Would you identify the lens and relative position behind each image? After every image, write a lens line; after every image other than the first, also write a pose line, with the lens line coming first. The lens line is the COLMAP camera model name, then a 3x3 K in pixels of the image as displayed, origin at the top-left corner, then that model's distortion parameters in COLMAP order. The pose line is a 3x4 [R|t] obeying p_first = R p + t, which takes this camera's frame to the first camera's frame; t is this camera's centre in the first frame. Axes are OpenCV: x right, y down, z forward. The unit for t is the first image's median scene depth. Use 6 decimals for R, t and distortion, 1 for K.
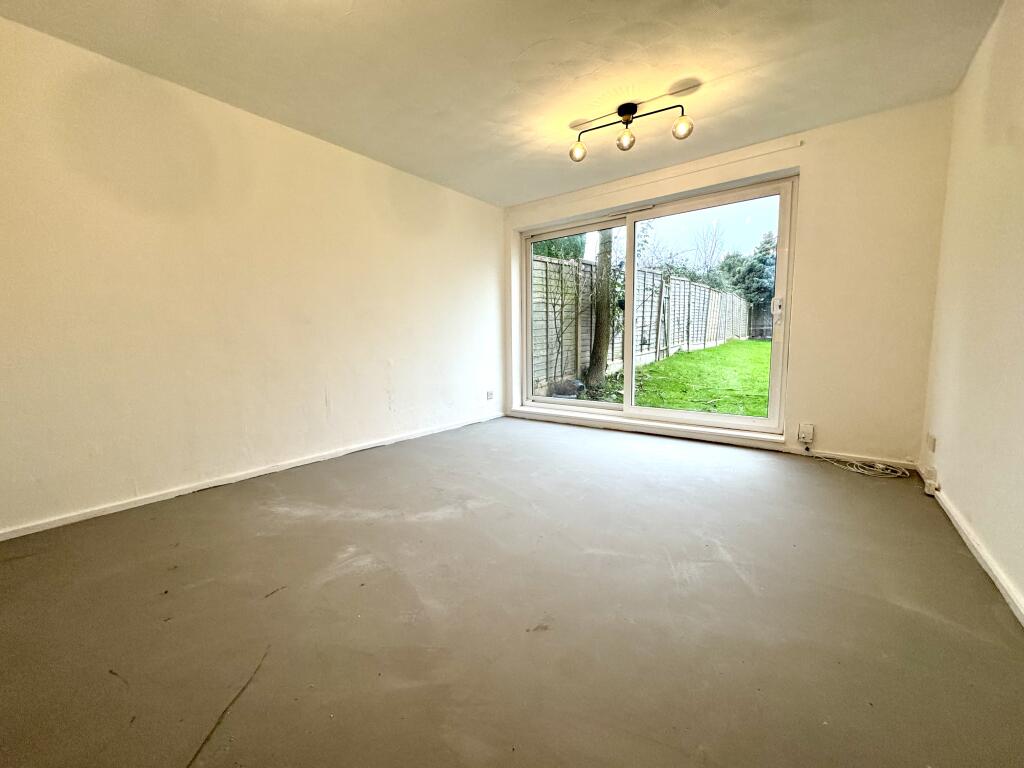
lens RADIAL K [[403.7, 0, 512.0], [0, 403.7, 384.0], [0, 0, 1]] dist [-0.002564, 0.000130]
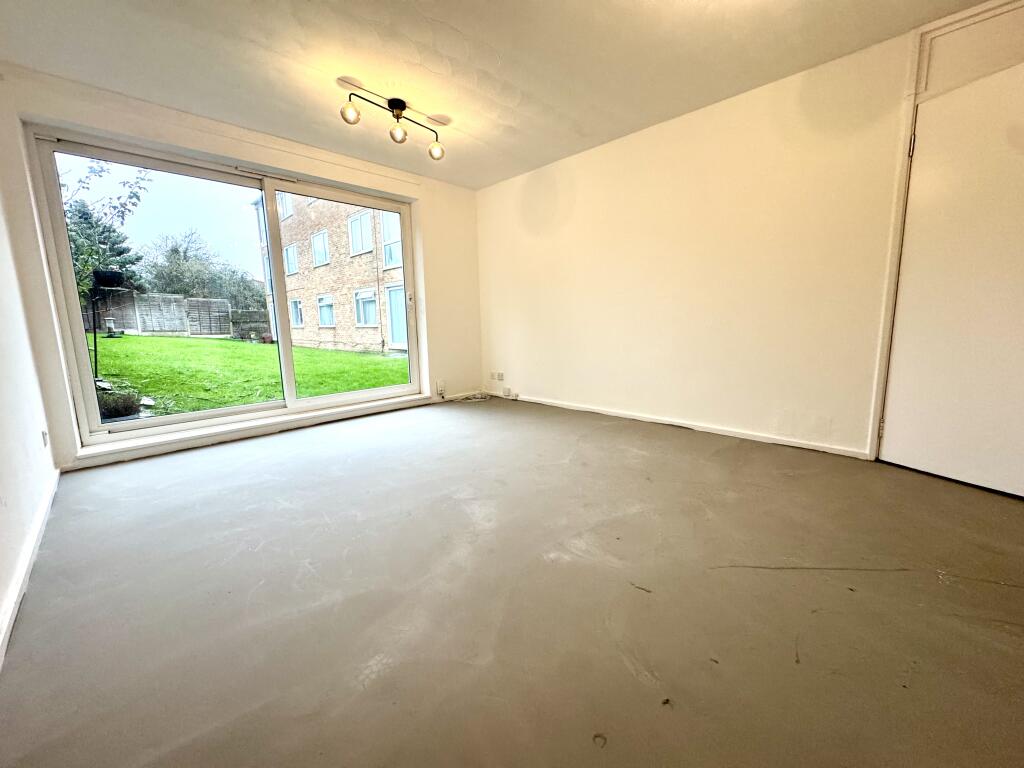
lens RADIAL K [[403.7, 0, 512.0], [0, 403.7, 384.0], [0, 0, 1]] dist [-0.002564, 0.000130]
pose [[0.138333, -0.143577, 0.979923, -0.812923], [0.126903, 0.983849, 0.126238, -0.050596], [-0.982222, 0.106892, 0.154319, 0.611572]]
